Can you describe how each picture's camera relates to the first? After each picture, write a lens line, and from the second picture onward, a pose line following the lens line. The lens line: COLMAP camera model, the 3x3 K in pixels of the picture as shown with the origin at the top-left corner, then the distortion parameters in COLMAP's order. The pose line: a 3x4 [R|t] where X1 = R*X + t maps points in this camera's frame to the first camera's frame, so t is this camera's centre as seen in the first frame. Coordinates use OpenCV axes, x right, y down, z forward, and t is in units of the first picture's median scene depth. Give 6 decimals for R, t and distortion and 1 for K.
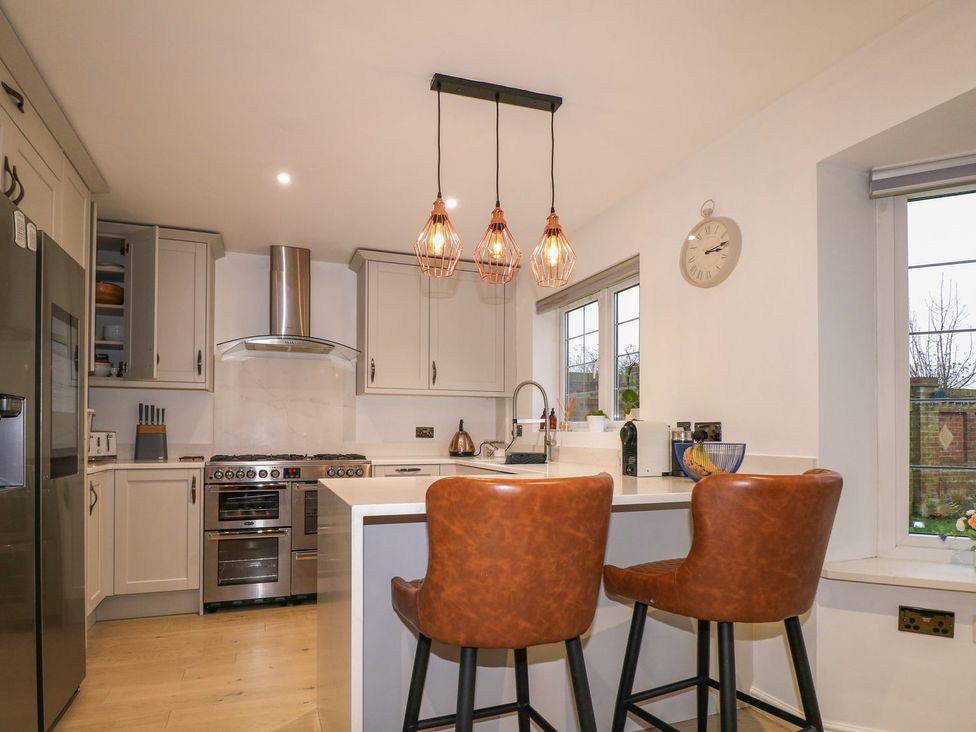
lens RADIAL K [[524.8, 0, 452.3], [0, 524.8, 424.0], [0, 0, 1]] dist [0.003137, -0.016293]
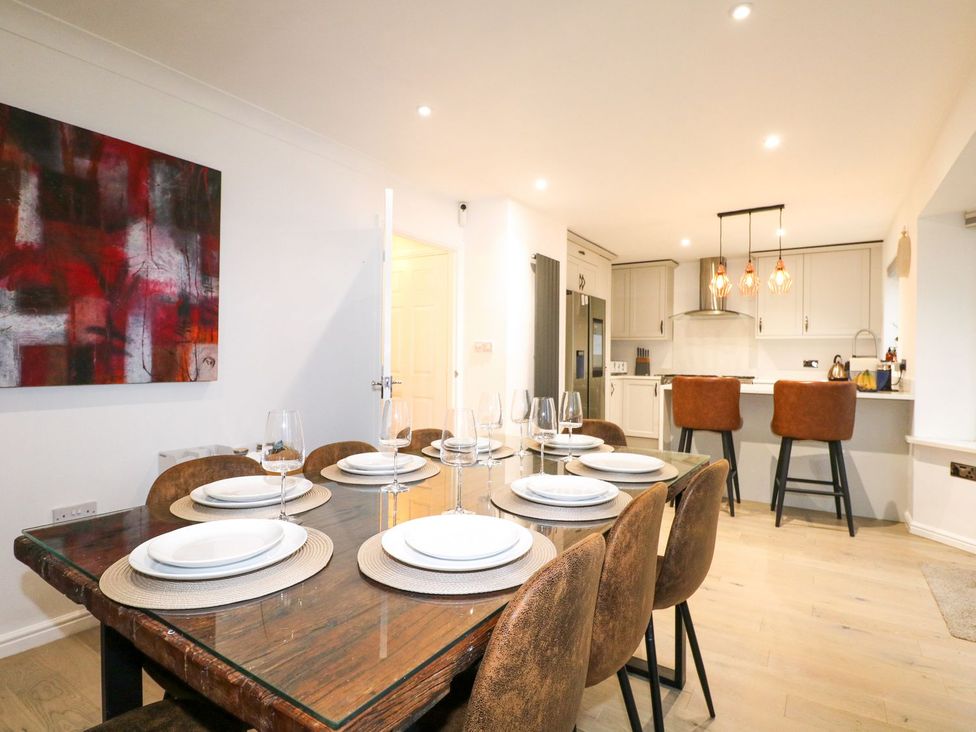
lens RADIAL K [[524.8, 0, 486.8], [0, 524.8, 359.6], [0, 0, 1]] dist [0.003137, -0.016293]
pose [[0.606920, 0.008748, -0.794715, 0.742583], [0.001345, 0.999927, 0.012033, -0.019150], [0.794762, -0.008372, 0.606863, -0.777845]]
